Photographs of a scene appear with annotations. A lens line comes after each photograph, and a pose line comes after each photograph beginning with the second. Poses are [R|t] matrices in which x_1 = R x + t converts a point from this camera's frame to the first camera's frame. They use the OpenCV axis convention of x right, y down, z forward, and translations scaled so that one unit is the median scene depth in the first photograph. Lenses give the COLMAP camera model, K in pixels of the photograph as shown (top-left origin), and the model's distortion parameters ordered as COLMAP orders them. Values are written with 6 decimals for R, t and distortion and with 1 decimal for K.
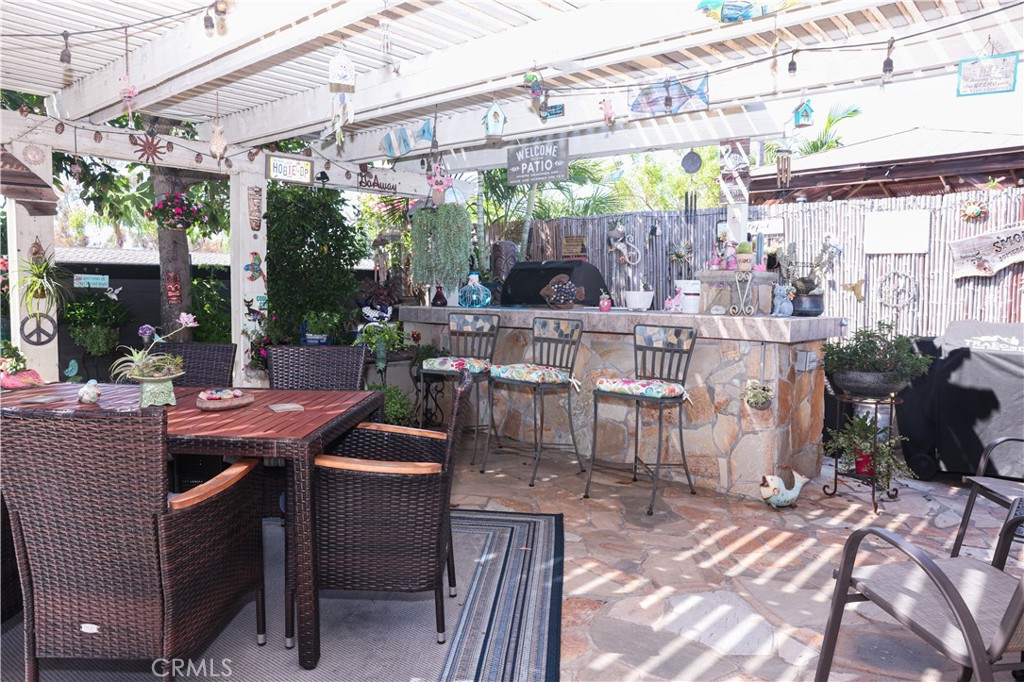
lens RADIAL K [[701.7, 0, 512.0], [0, 701.7, 341.0], [0, 0, 1]] dist [-0.099824, 0.086830]
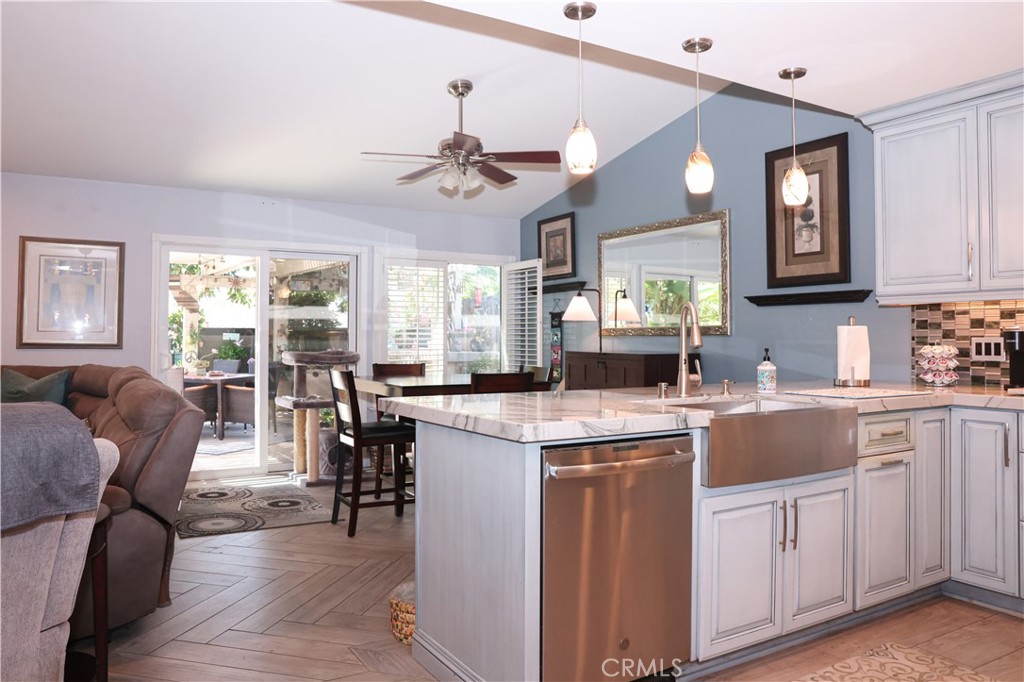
lens RADIAL K [[701.7, 0, 512.0], [0, 701.7, 341.0], [0, 0, 1]] dist [-0.099824, 0.086830]
pose [[0.962722, -0.007093, -0.270399, 1.180533], [-0.011100, 0.997778, -0.065694, 0.081208], [0.270264, 0.066246, 0.960504, -1.183109]]
